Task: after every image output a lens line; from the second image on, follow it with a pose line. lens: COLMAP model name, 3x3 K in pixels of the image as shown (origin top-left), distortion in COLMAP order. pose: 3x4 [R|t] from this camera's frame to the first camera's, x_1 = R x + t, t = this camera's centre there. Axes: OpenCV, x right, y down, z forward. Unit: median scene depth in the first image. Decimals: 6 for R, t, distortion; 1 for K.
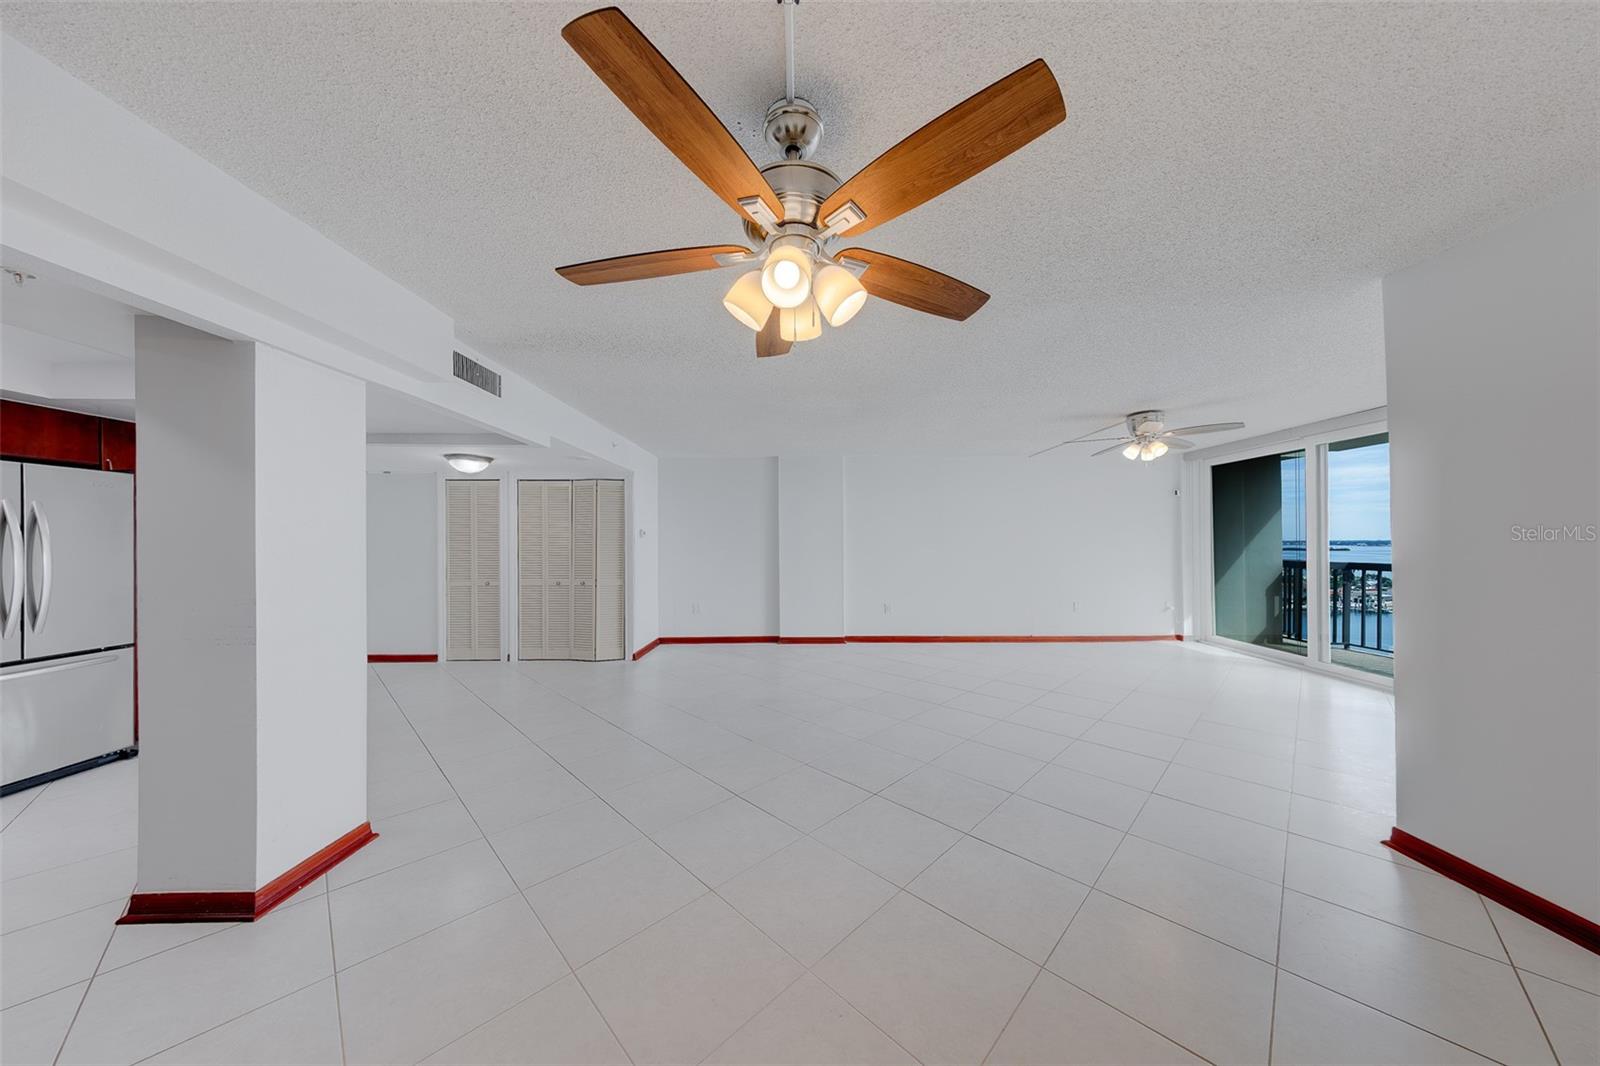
lens RADIAL K [[506.9, 0, 797.7], [0, 506.9, 539.2], [0, 0, 1]] dist [0.000514, 0.000069]
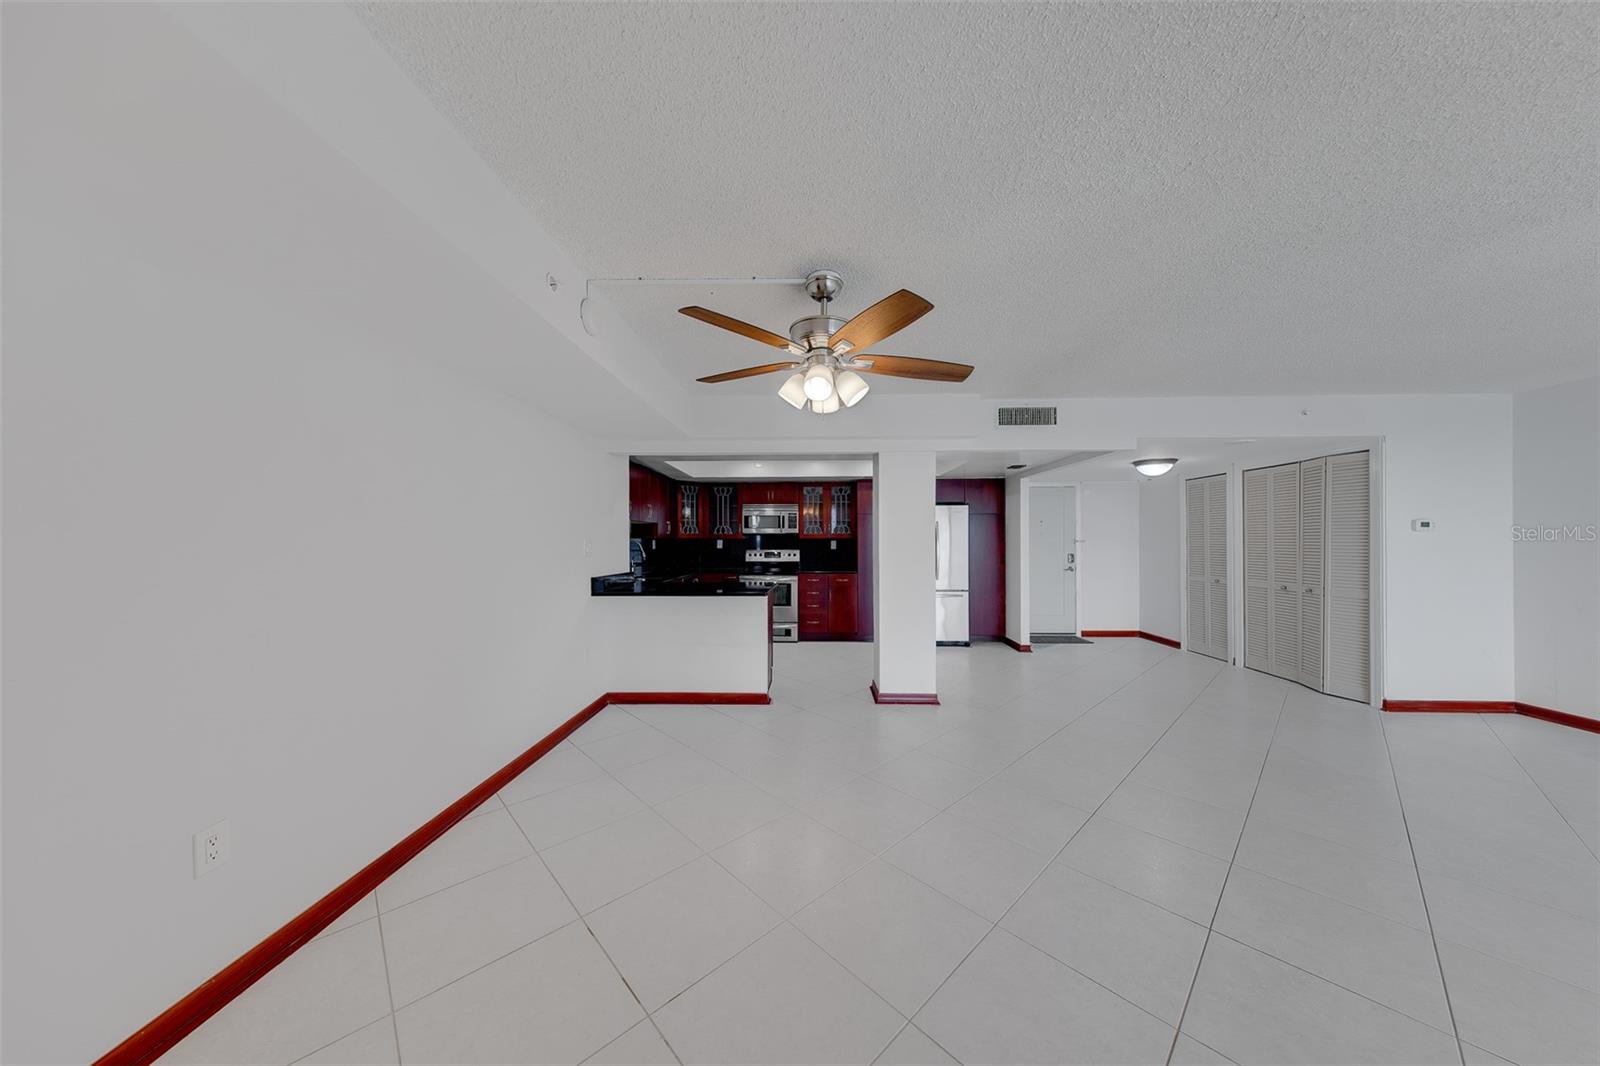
lens RADIAL K [[506.9, 0, 797.7], [0, 506.9, 539.2], [0, 0, 1]] dist [0.000514, 0.000069]
pose [[-0.042967, 0.002409, -0.999074, 0.400152], [0.006589, 0.999976, 0.002128, -0.000338], [0.999055, -0.006491, -0.042982, 0.231899]]
